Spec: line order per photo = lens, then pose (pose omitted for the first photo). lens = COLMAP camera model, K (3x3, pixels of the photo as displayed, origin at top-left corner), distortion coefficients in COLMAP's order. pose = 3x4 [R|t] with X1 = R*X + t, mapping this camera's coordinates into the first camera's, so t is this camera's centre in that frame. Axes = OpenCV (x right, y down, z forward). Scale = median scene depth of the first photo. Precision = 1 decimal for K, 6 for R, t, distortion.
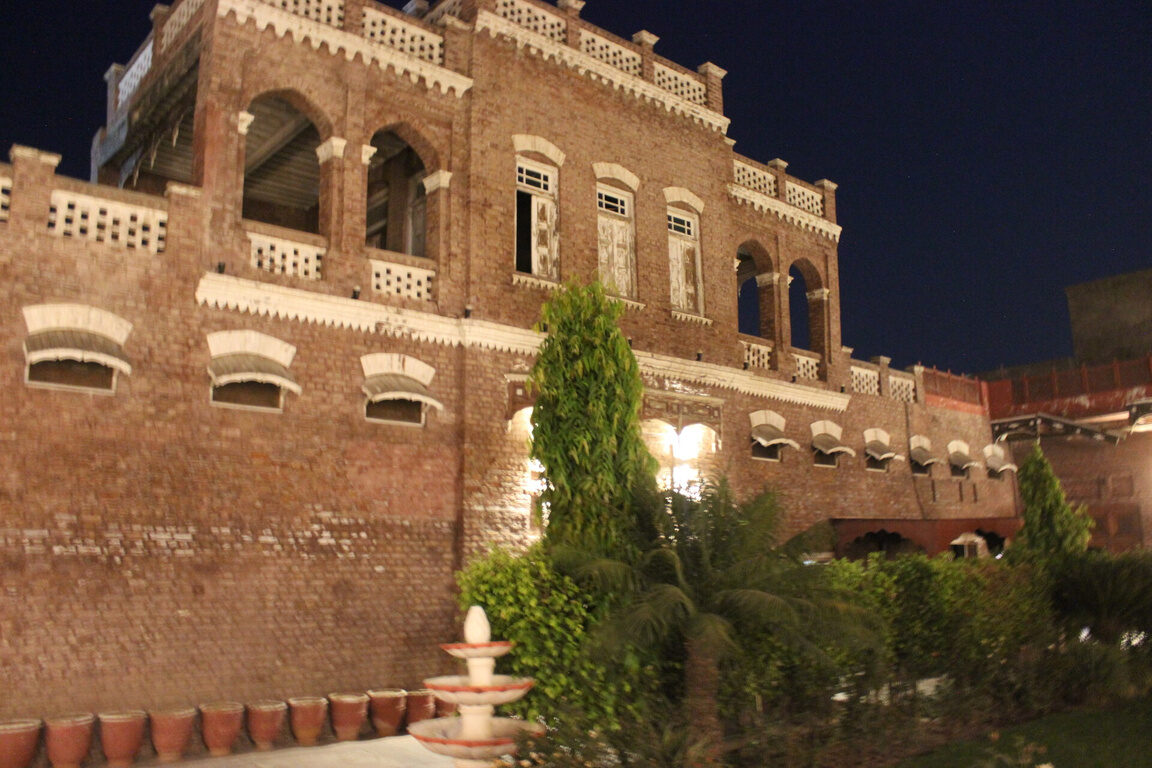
lens RADIAL K [[951.4, 0, 576.0], [0, 951.4, 388.7], [0, 0, 1]] dist [-0.168502, 0.146271]
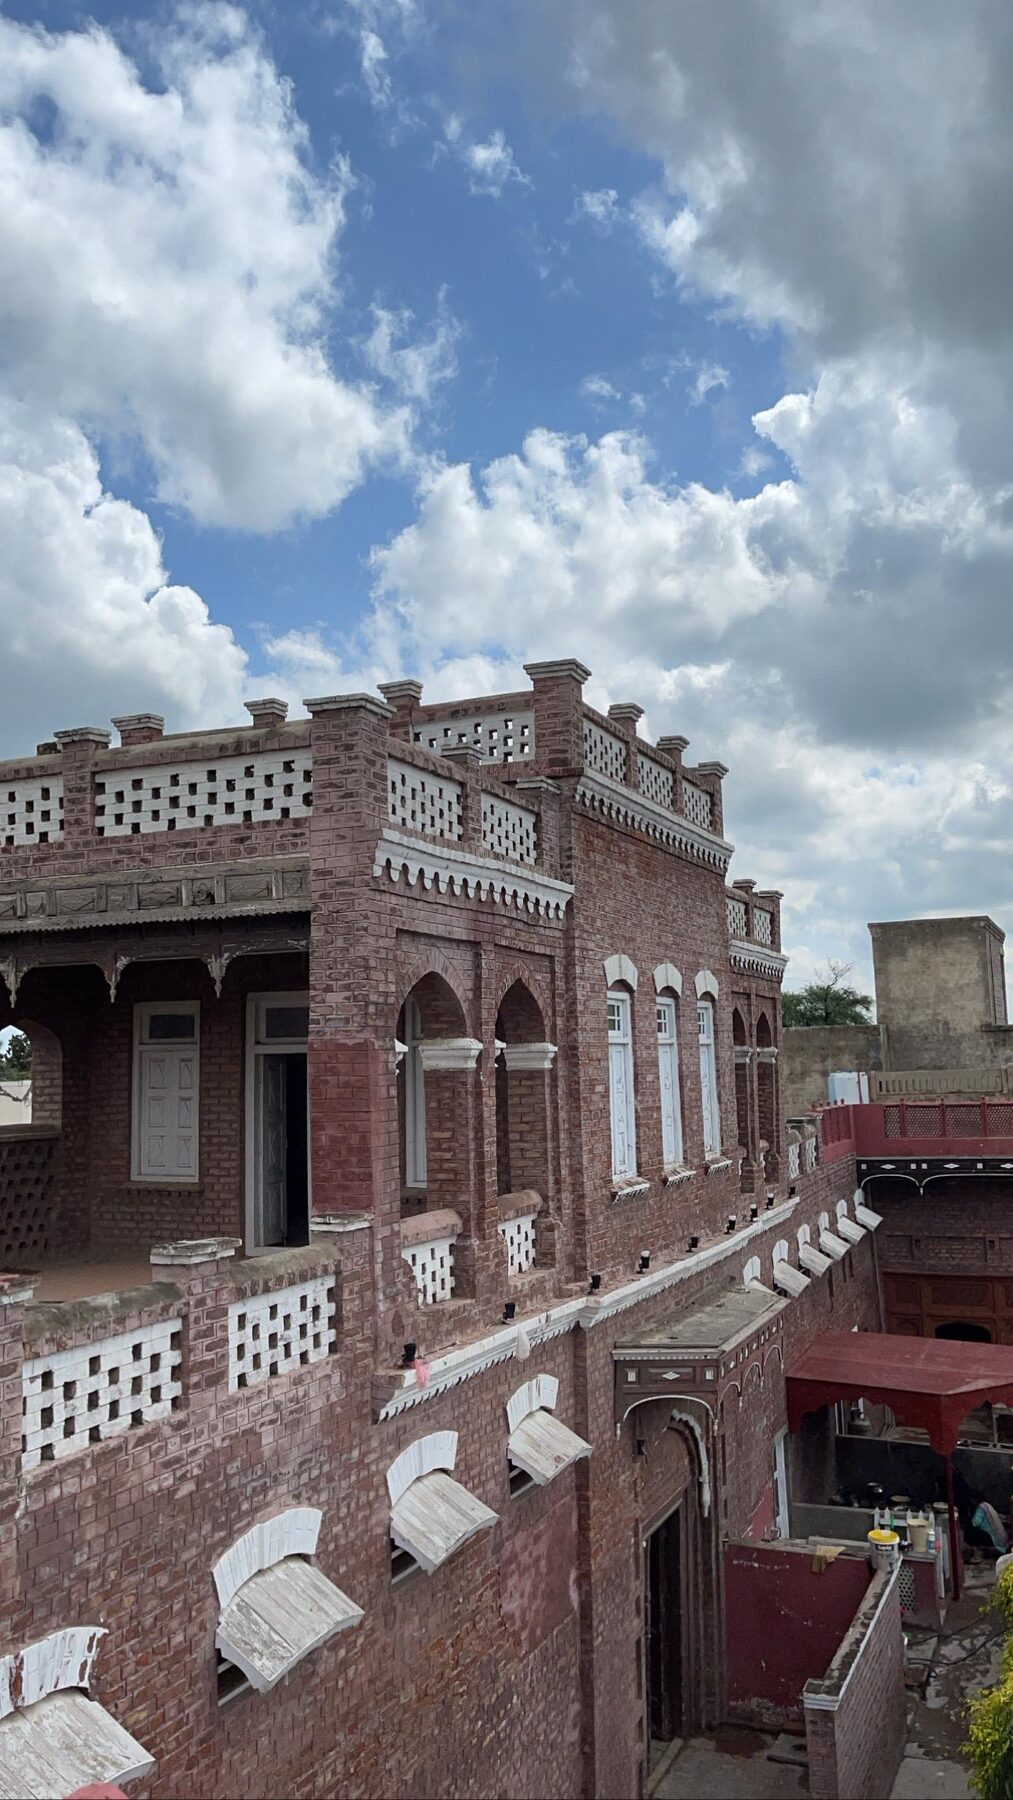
lens RADIAL K [[1420.7, 0, 506.5], [0, 1420.7, 900.0], [0, 0, 1]] dist [0.006913, 0.001368]
pose [[0.901108, 0.042331, 0.431523, -0.638734], [-0.064667, 0.997213, 0.037216, -0.396333], [-0.428745, -0.061441, 0.901334, 0.168727]]
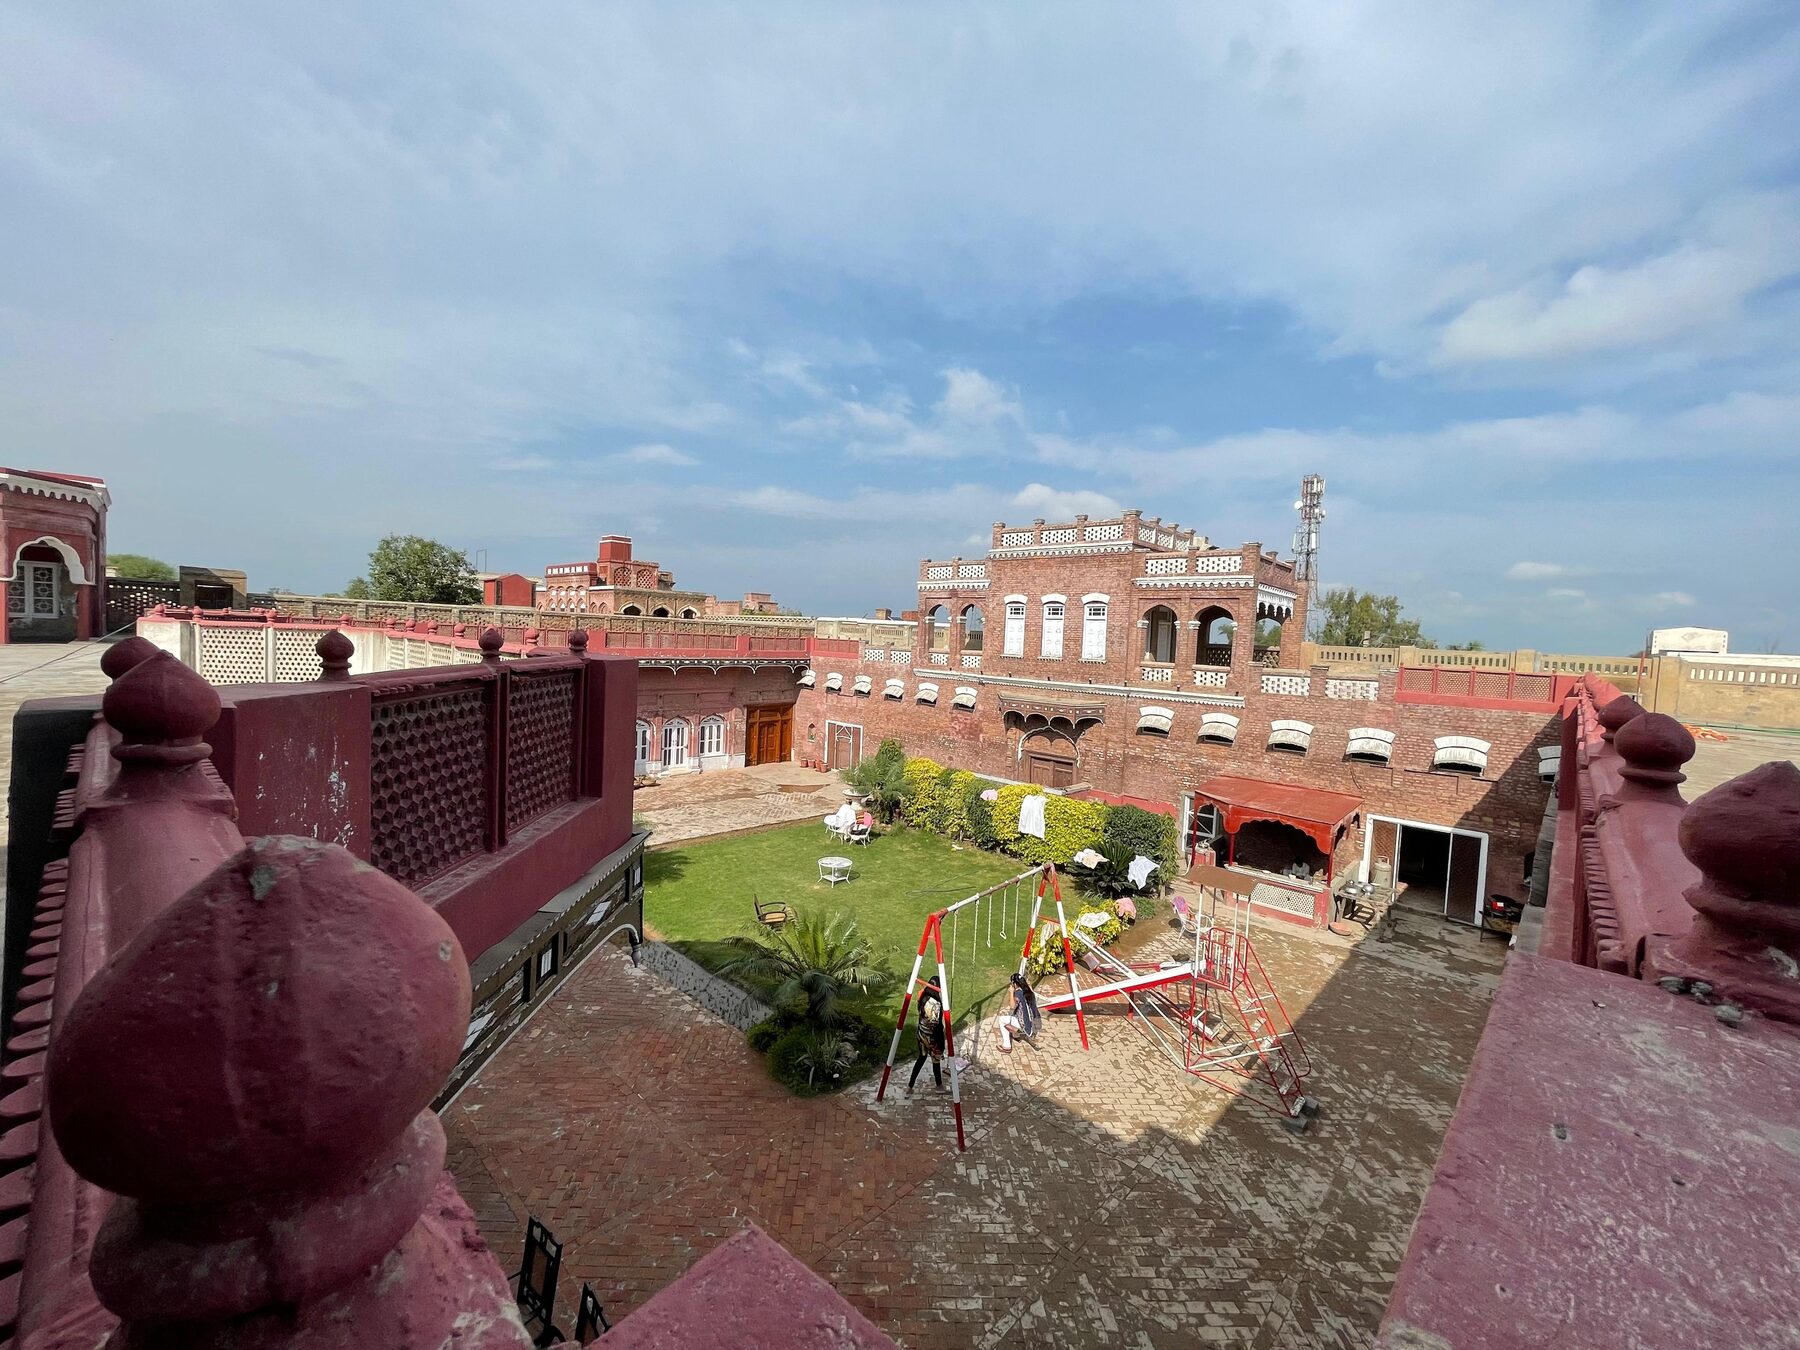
lens RADIAL K [[725.0, 0, 891.5], [0, 725.0, 666.9], [0, 0, 1]] dist [0.012590, 0.000043]
pose [[0.088972, 0.060429, -0.994199, 2.145969], [0.133637, 0.988409, 0.072036, -0.305521], [0.987028, -0.139271, 0.079865, 0.590953]]
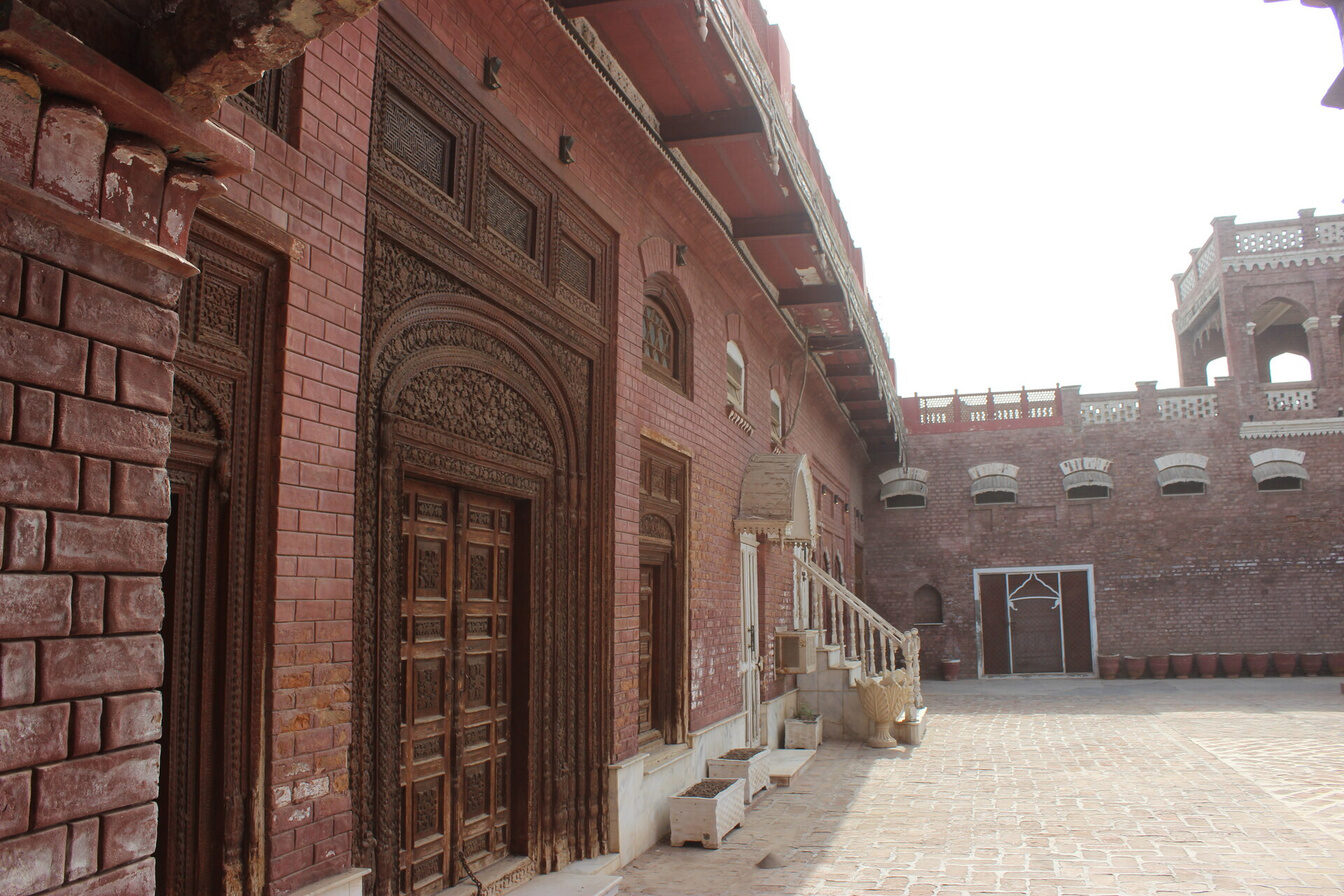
lens RADIAL K [[1110.0, 0, 671.9], [0, 1110.0, 453.5], [0, 0, 1]] dist [-0.168502, 0.146271]
pose [[0.562639, -0.113250, -0.818909, 0.609747], [0.161812, 0.986498, -0.025252, -0.168998], [0.810712, -0.118301, 0.573368, -1.004416]]
